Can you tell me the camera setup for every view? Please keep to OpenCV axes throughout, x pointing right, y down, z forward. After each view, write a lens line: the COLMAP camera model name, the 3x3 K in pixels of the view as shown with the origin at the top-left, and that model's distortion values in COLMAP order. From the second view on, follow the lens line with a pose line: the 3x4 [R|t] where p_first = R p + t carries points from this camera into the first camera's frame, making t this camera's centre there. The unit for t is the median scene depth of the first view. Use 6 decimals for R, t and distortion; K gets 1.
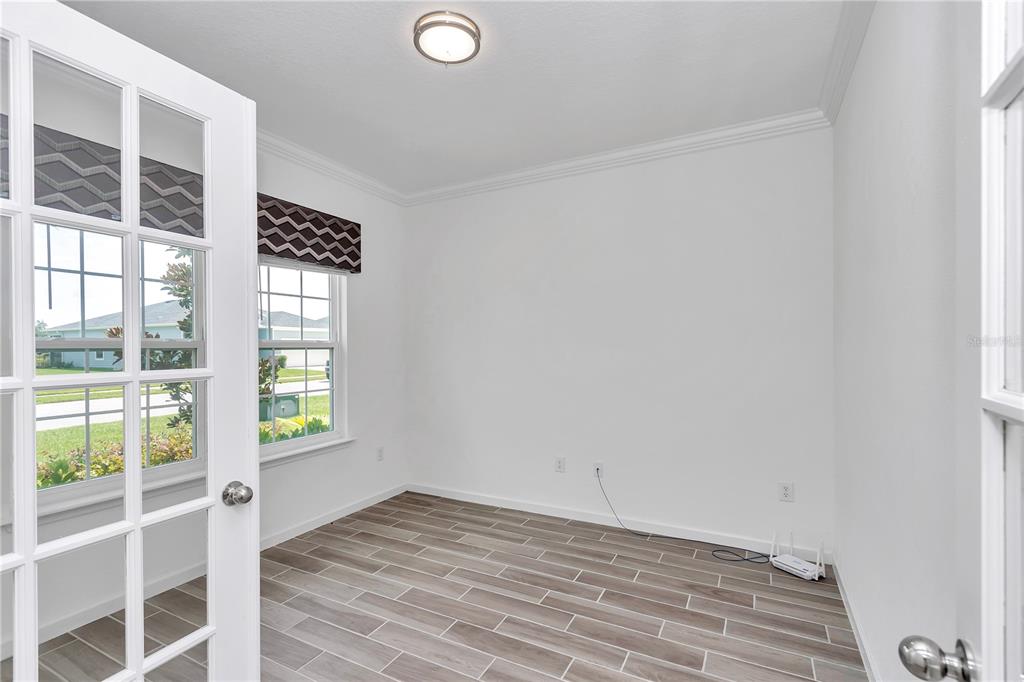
lens RADIAL K [[473.3, 0, 504.7], [0, 473.3, 348.4], [0, 0, 1]] dist [0.000843, 0.000314]
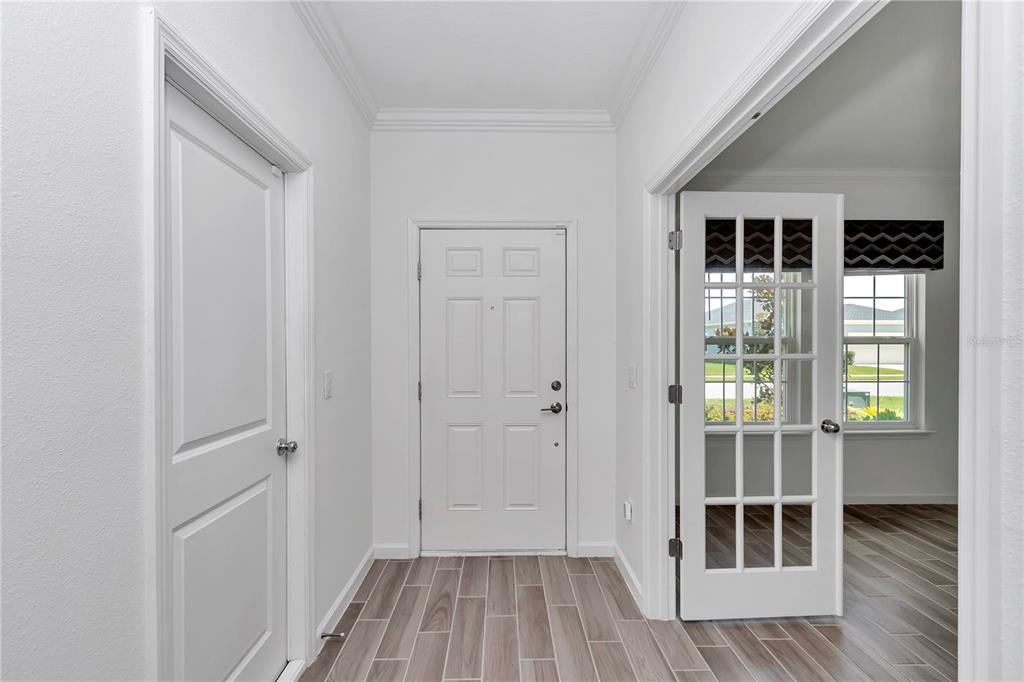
lens RADIAL K [[473.3, 0, 504.7], [0, 473.3, 348.4], [0, 0, 1]] dist [0.000843, 0.000314]
pose [[0.483150, 0.012444, -0.875449, 0.134849], [-0.002956, 0.999916, 0.012582, 0.000735], [0.875533, -0.003491, 0.483146, -0.318418]]
